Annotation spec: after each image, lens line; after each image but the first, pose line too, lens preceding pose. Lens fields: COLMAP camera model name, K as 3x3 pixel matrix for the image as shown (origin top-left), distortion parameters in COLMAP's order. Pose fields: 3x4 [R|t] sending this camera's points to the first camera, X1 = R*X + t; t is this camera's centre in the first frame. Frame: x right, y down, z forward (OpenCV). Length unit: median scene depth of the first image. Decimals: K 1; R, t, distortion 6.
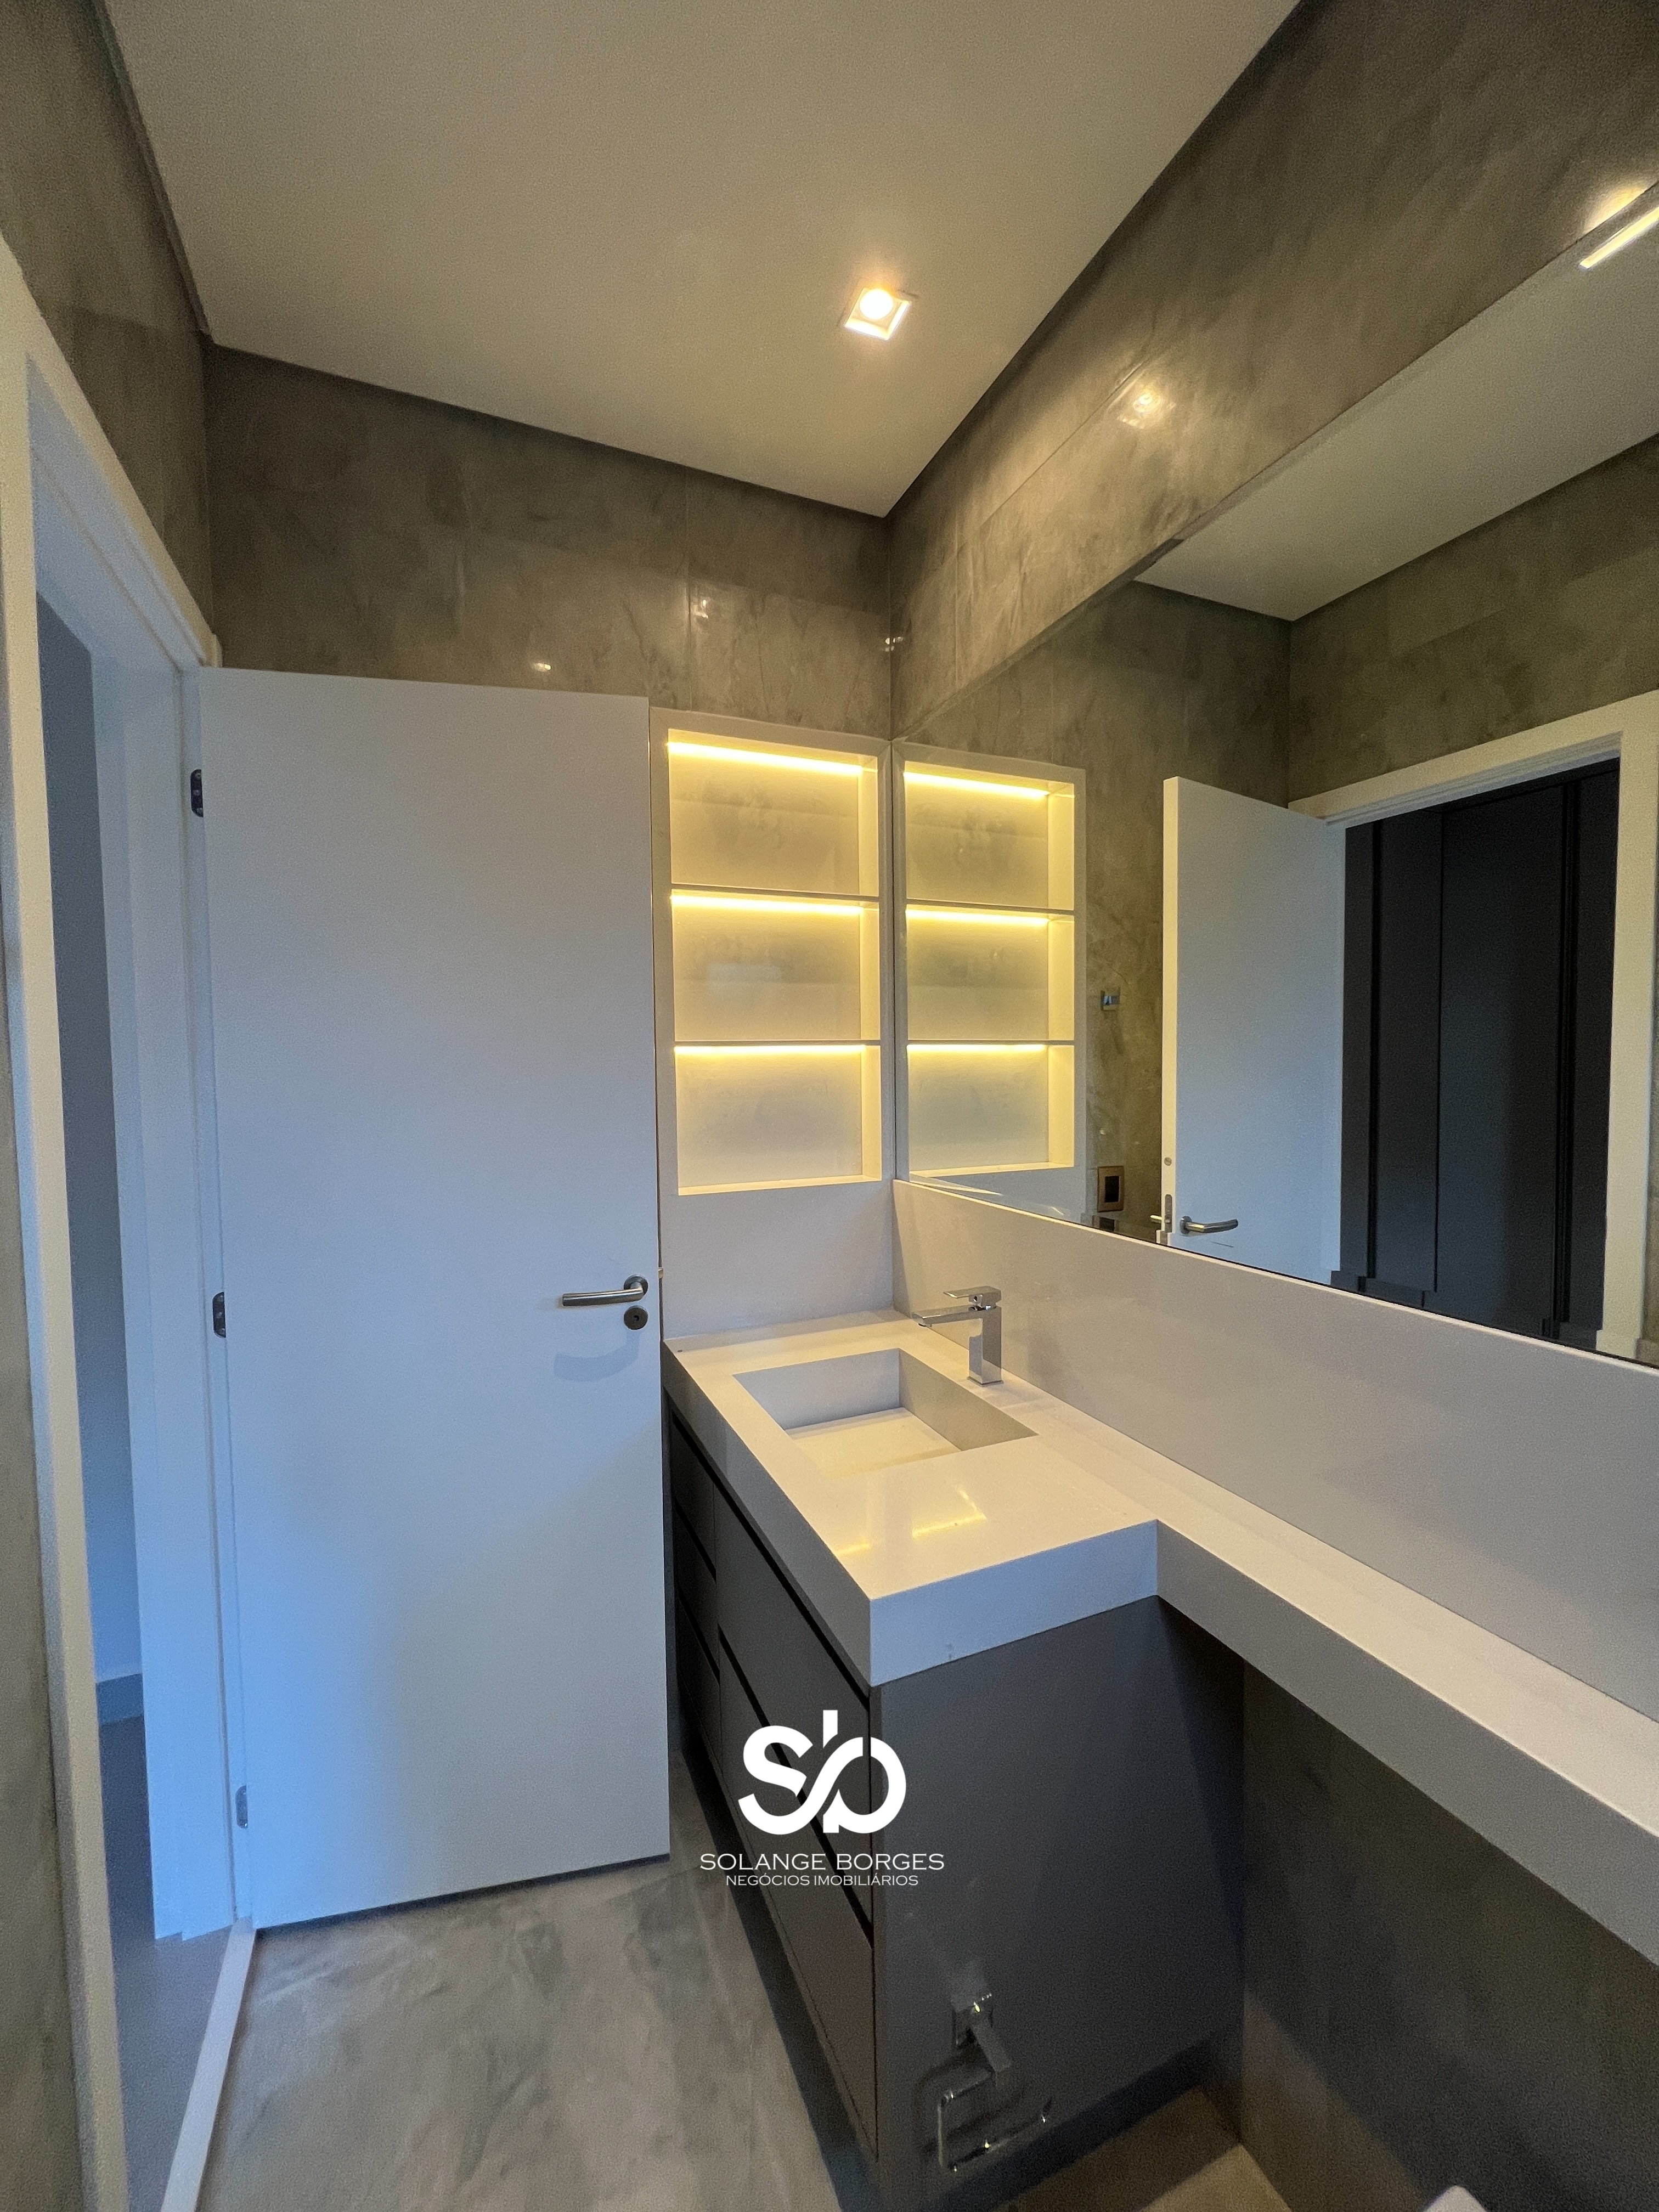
lens RADIAL K [[895.2, 0, 845.1], [0, 895.2, 1106.7], [0, 0, 1]] dist [-0.000921, -0.000027]
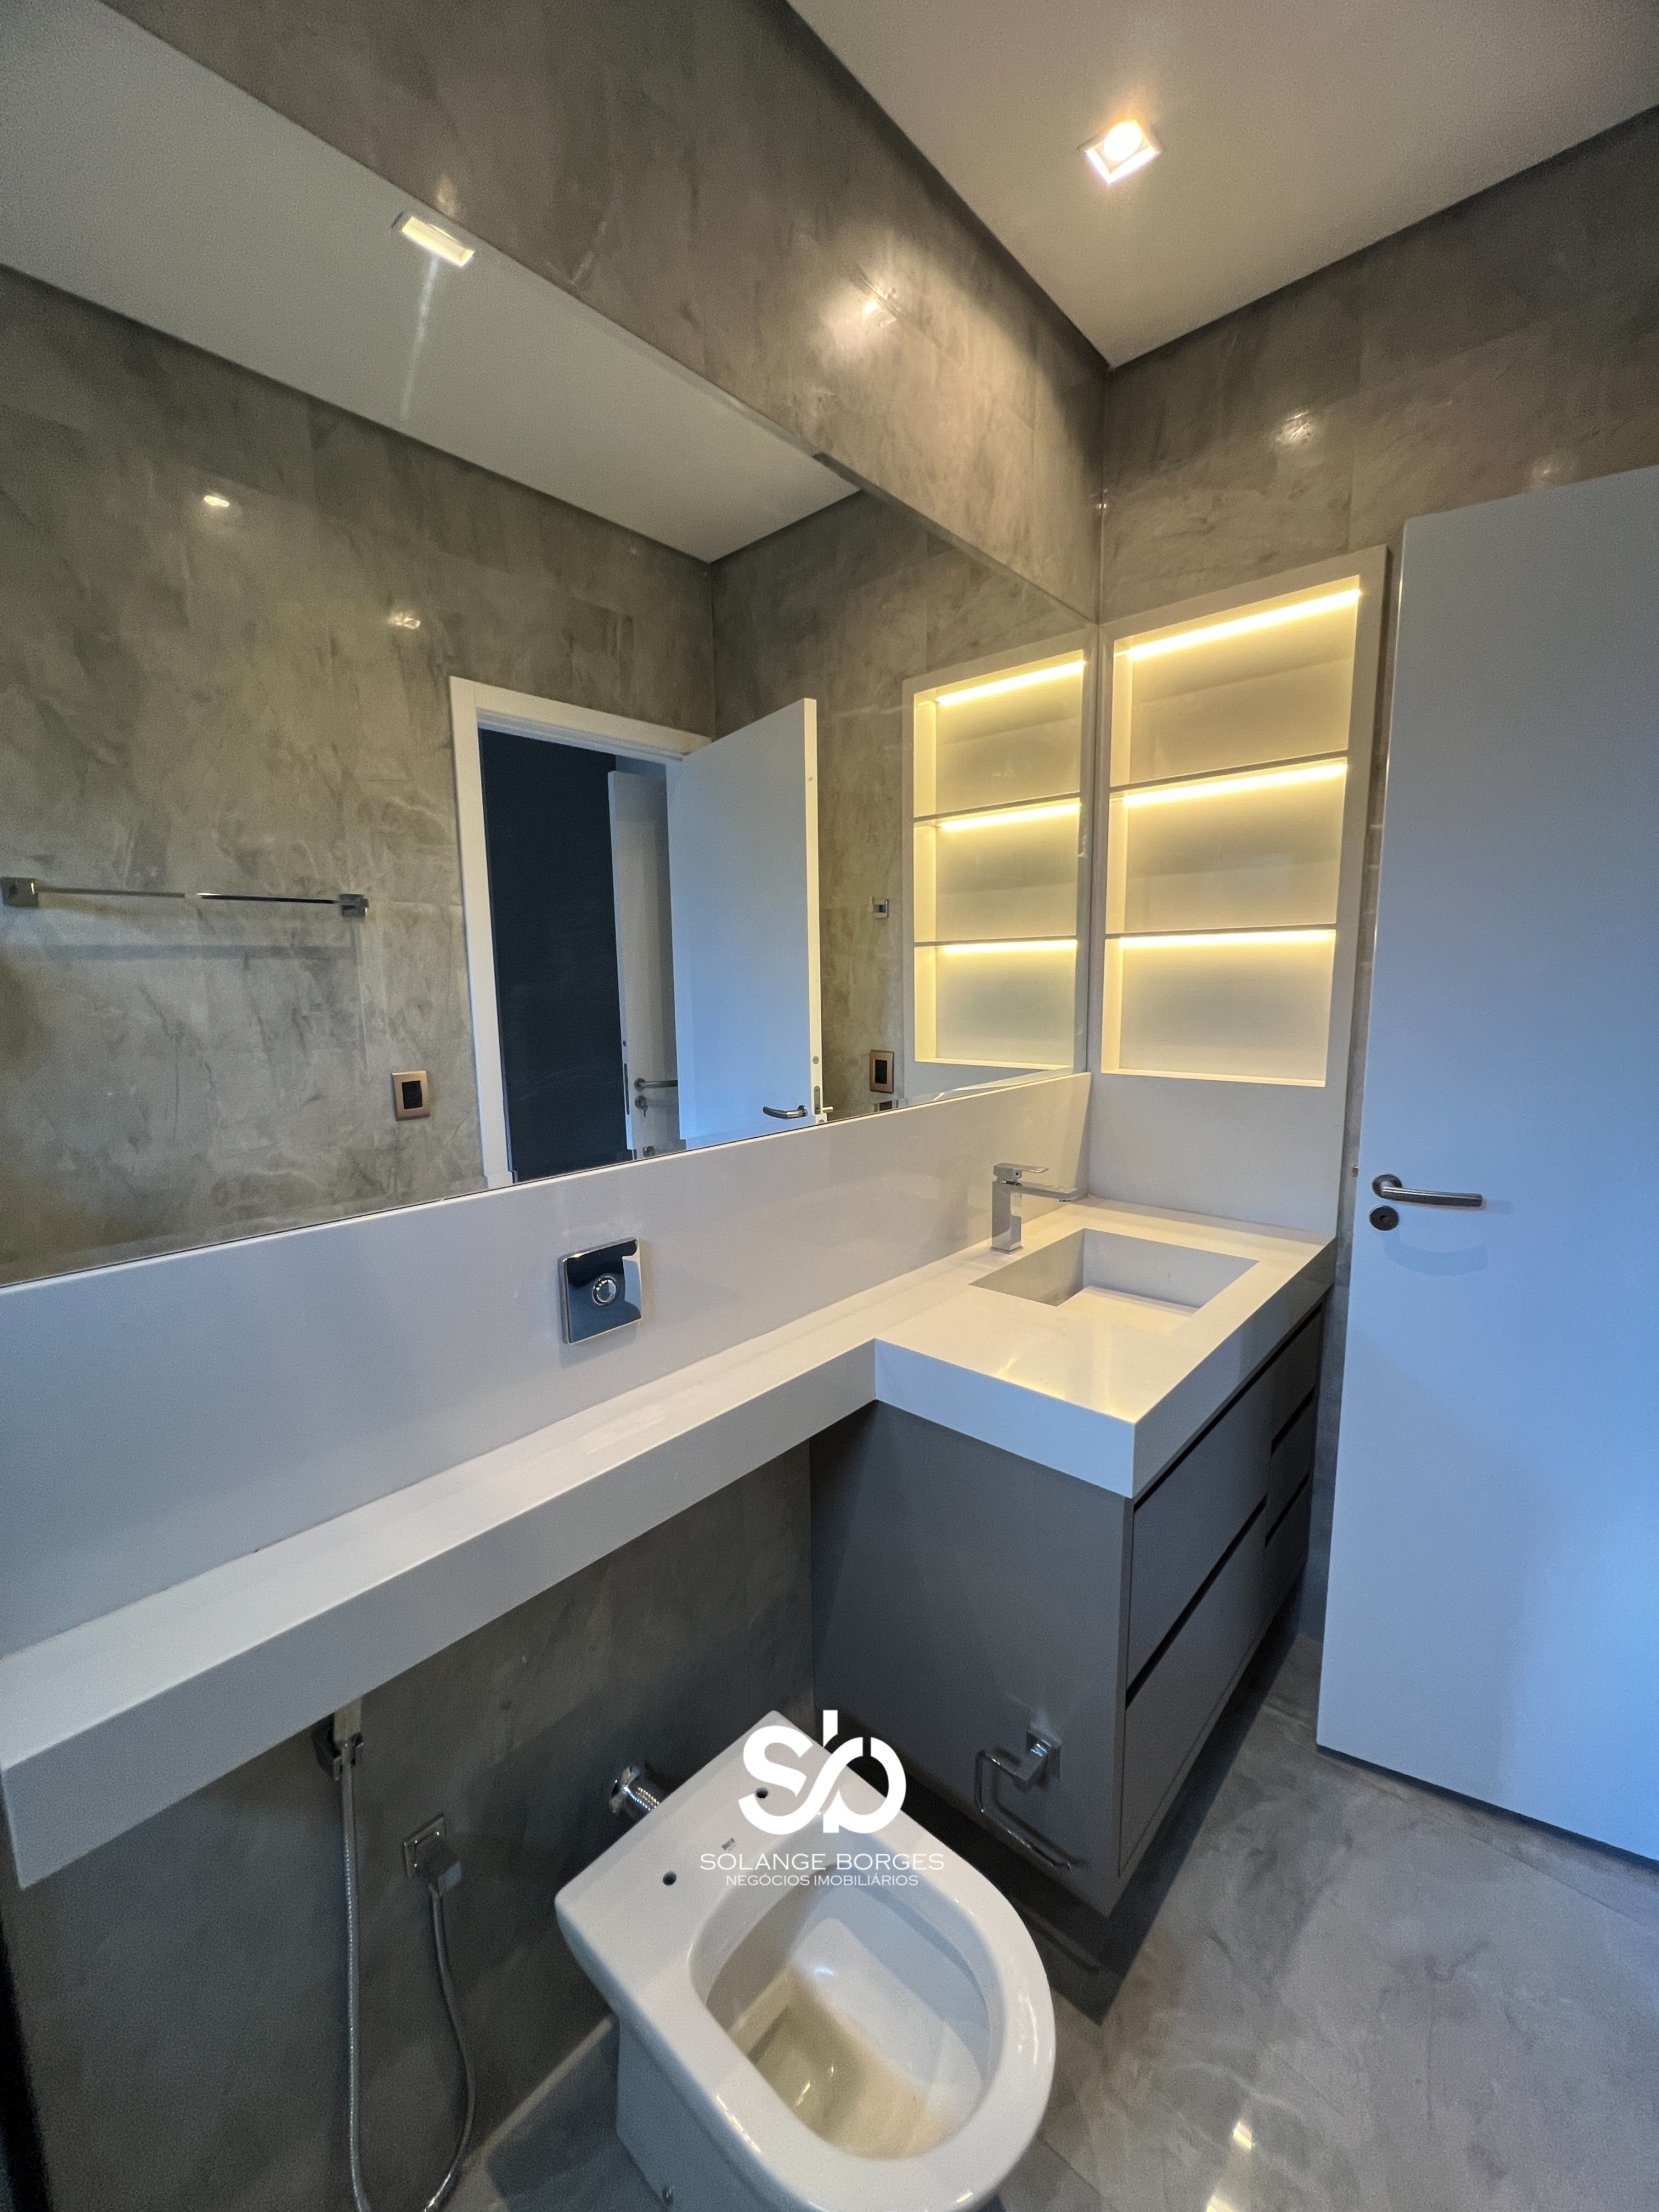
lens RADIAL K [[895.2, 0, 845.1], [0, 895.2, 1106.7], [0, 0, 1]] dist [-0.000921, -0.000027]
pose [[0.407861, 0.136806, -0.902737, 0.887297], [-0.035269, 0.990334, 0.134147, -0.010080], [0.912363, -0.022874, 0.408743, 0.337243]]
